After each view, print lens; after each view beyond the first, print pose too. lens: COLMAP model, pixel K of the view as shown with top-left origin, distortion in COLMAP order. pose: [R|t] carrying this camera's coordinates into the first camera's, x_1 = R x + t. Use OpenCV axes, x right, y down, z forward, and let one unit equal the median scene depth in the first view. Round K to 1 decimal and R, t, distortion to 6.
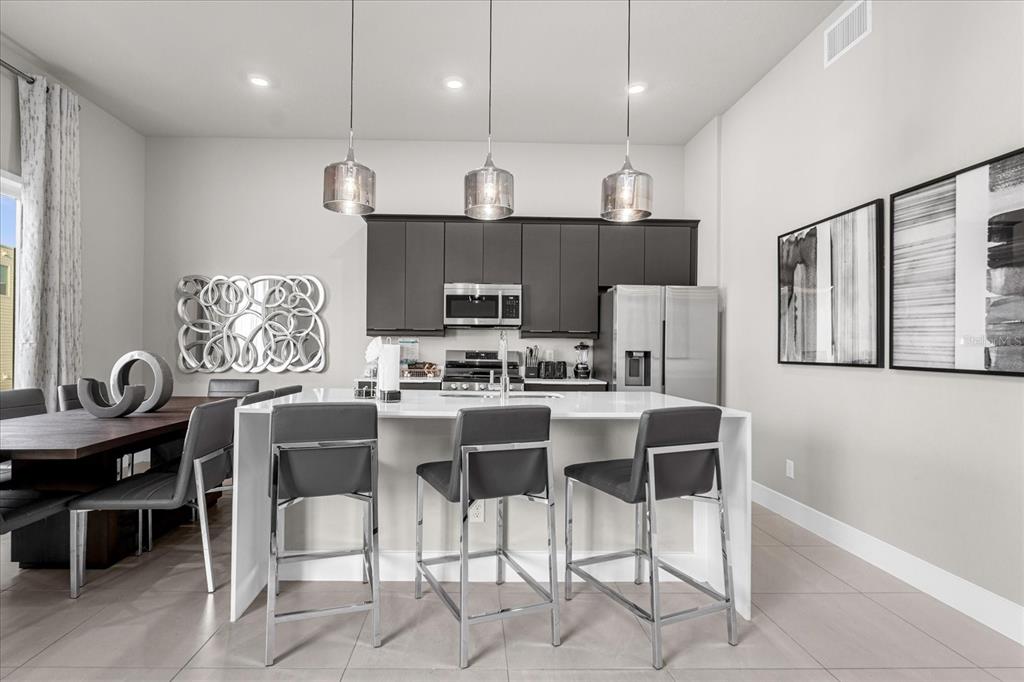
lens RADIAL K [[517.3, 0, 481.9], [0, 517.3, 347.8], [0, 0, 1]] dist [0.000689, -0.000374]
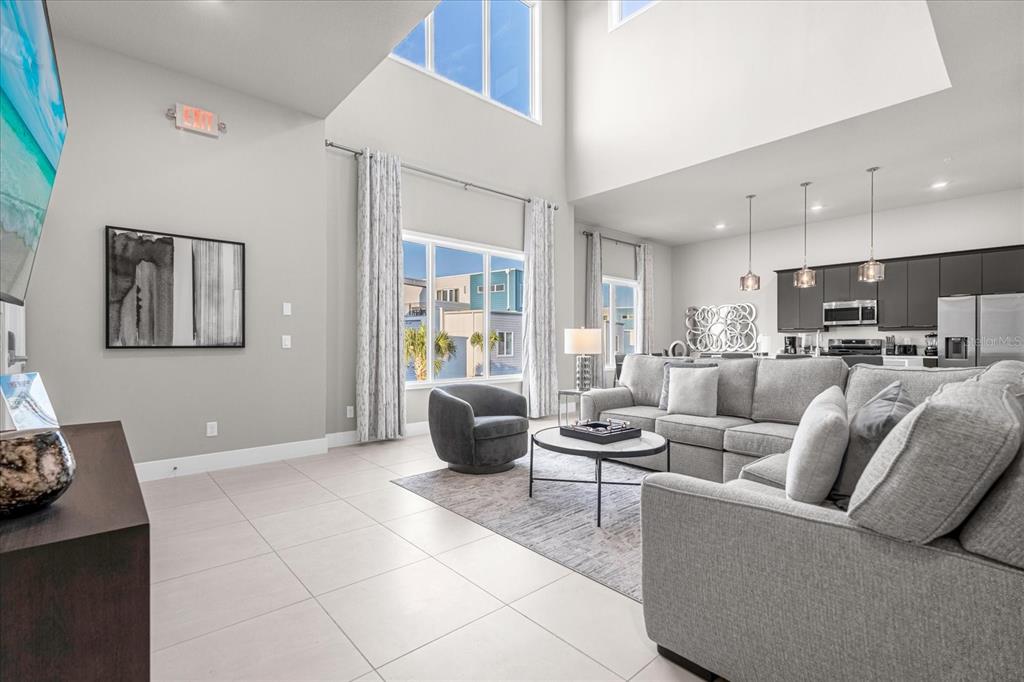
lens RADIAL K [[469.8, 0, 512.0], [0, 469.8, 341.0], [0, 0, 1]] dist [0.002356, 0.000285]
pose [[0.666506, -0.014608, -0.745356, 0.605390], [0.014481, 0.999873, -0.006647, 0.008649], [0.745359, -0.006363, 0.666633, -1.309479]]
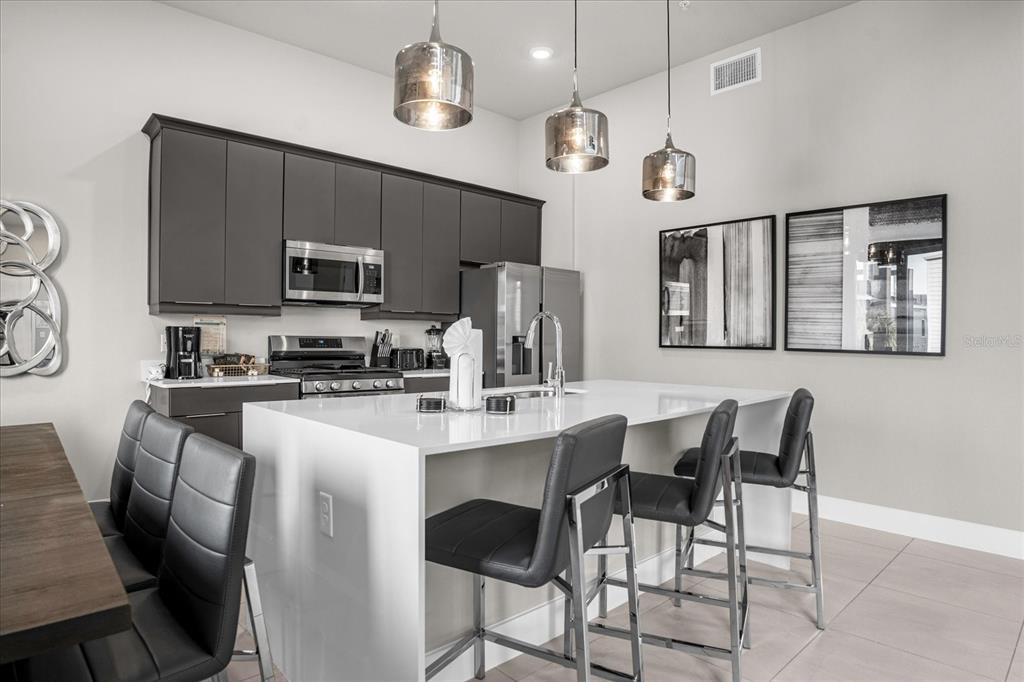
lens RADIAL K [[578.9, 0, 511.4], [0, 578.9, 348.8], [0, 0, 1]] dist [-0.088285, 0.000168]
pose [[0.747407, -0.017773, 0.664129, -0.498766], [-0.003085, 0.999538, 0.030221, -0.002887], [-0.664359, -0.024636, 0.747007, 0.317073]]
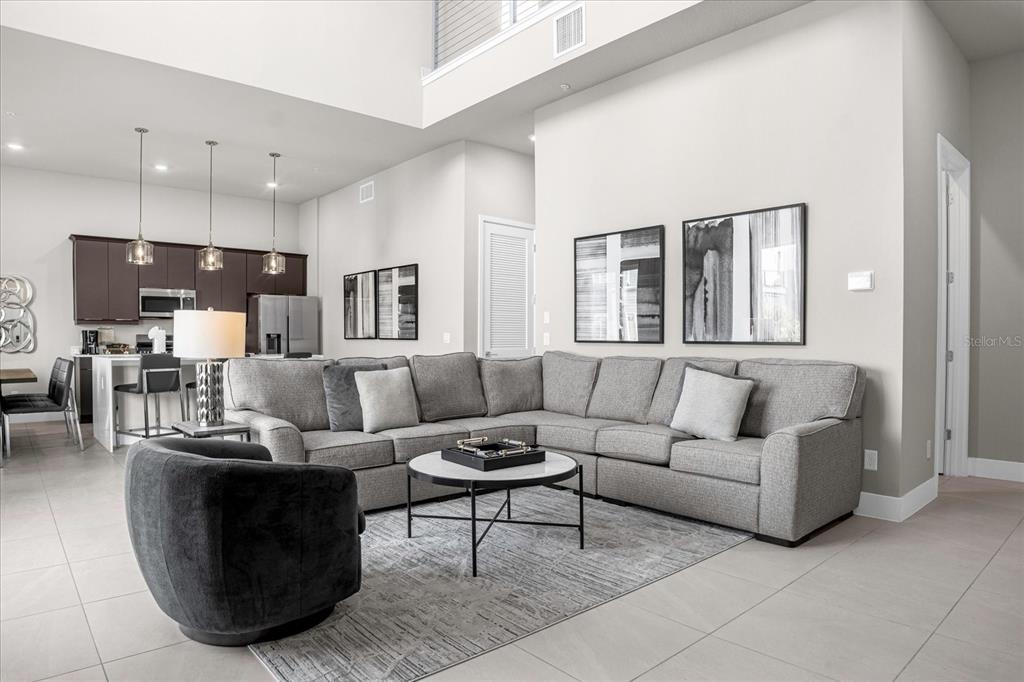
lens RADIAL K [[603.4, 0, 512.0], [0, 603.4, 341.0], [0, 0, 1]] dist [-0.084758, 0.002176]
pose [[0.763271, -0.018718, 0.645807, -0.463637], [0.006713, 0.999756, 0.021043, -0.005619], [-0.646044, -0.011726, 0.763210, -1.276354]]
